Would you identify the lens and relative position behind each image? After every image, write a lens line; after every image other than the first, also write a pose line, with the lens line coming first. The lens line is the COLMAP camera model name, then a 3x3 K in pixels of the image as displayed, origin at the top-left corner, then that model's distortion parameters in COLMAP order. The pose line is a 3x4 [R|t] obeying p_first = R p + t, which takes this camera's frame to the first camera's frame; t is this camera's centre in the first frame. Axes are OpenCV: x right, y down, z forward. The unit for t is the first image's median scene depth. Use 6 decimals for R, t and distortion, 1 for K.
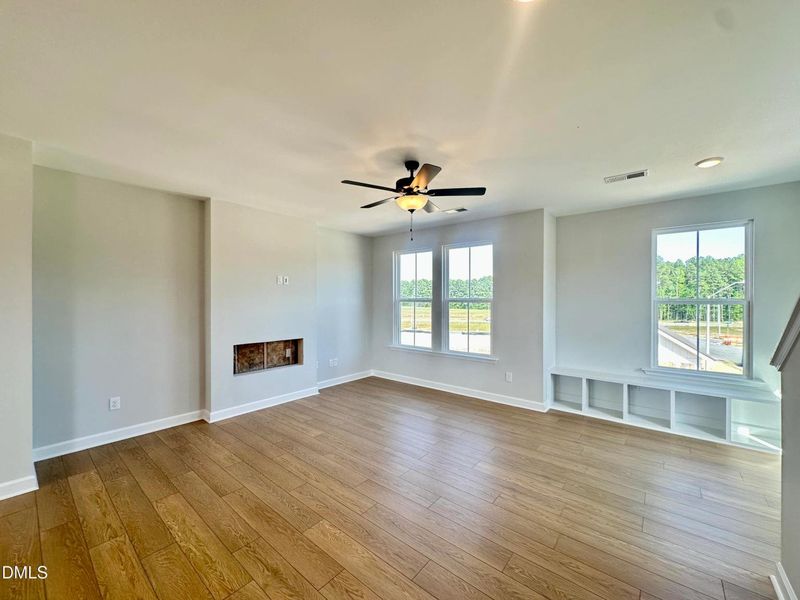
lens RADIAL K [[319.2, 0, 399.0], [0, 319.2, 298.7], [0, 0, 1]] dist [0.000496, -0.000078]
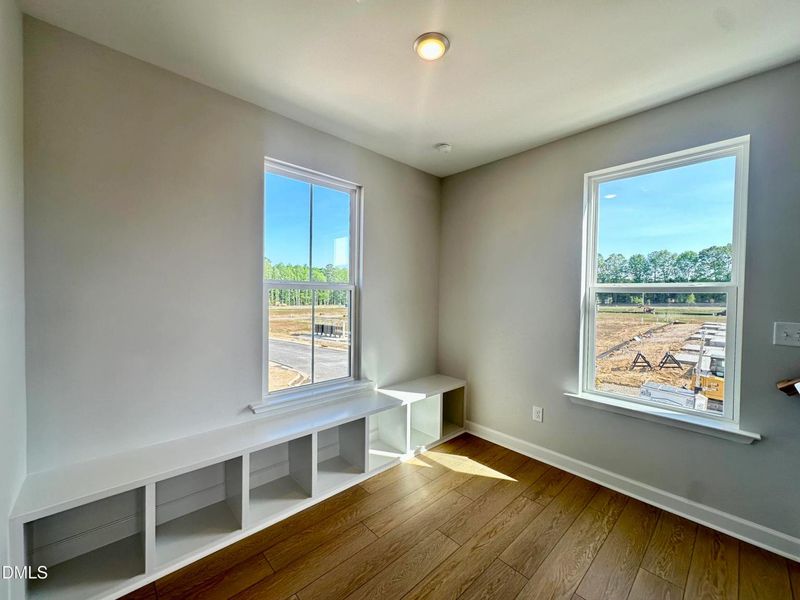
lens RADIAL K [[319.2, 0, 398.2], [0, 319.2, 300.6], [0, 0, 1]] dist [0.000496, -0.000078]
pose [[0.138087, -0.026011, 0.990078, 0.297720], [-0.016525, 0.999455, 0.028562, 0.019600], [-0.990282, -0.020305, 0.137582, 0.783691]]
